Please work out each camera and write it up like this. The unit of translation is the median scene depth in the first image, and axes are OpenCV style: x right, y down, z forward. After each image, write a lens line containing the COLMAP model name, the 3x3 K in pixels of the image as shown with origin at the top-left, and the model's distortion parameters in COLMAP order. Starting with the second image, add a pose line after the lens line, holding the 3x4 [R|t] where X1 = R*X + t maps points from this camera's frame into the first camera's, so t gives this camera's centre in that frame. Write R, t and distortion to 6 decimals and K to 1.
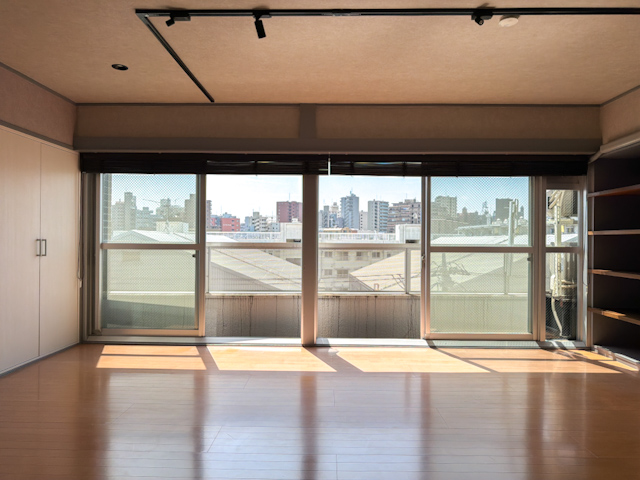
lens RADIAL K [[455.3, 0, 320.0], [0, 455.3, 240.0], [0, 0, 1]] dist [0.000990, -0.004146]
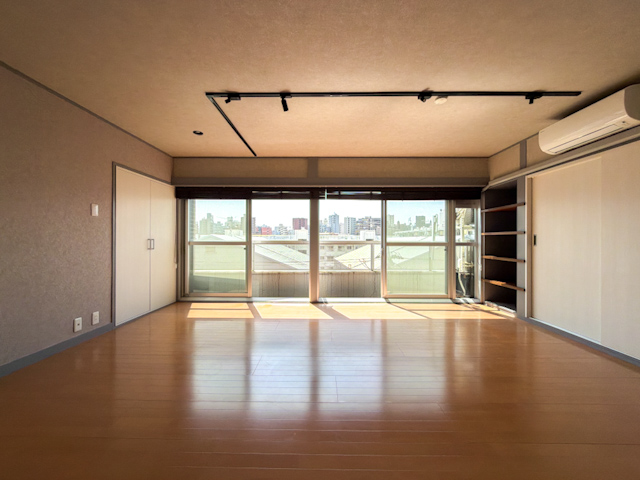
lens RADIAL K [[256.2, 0, 318.1], [0, 256.2, 240.5], [0, 0, 1]] dist [-0.000539, 0.000182]
pose [[0.999980, -0.004793, 0.004096, -0.012676], [0.004778, 0.999982, 0.003618, 0.002294], [-0.004113, -0.003598, 0.999985, 0.063675]]
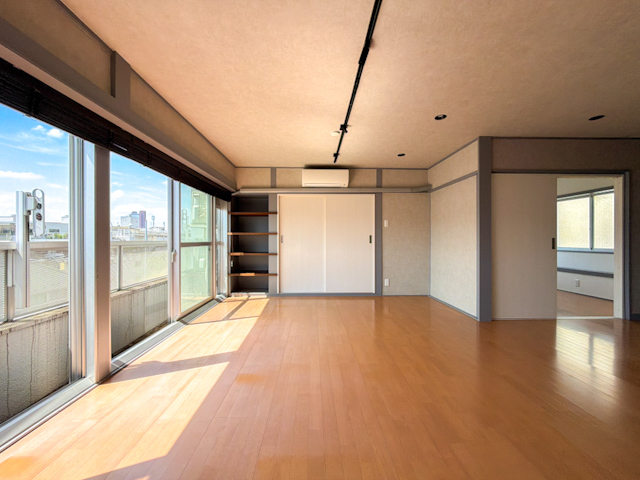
lens RADIAL K [[256.2, 0, 318.1], [0, 256.2, 240.5], [0, 0, 1]] dist [-0.000539, 0.000182]
pose [[-0.039856, -0.013556, 0.999113, -0.462704], [-0.006200, 0.999892, 0.013319, -0.003839], [-0.999186, -0.005664, -0.039936, 0.676049]]
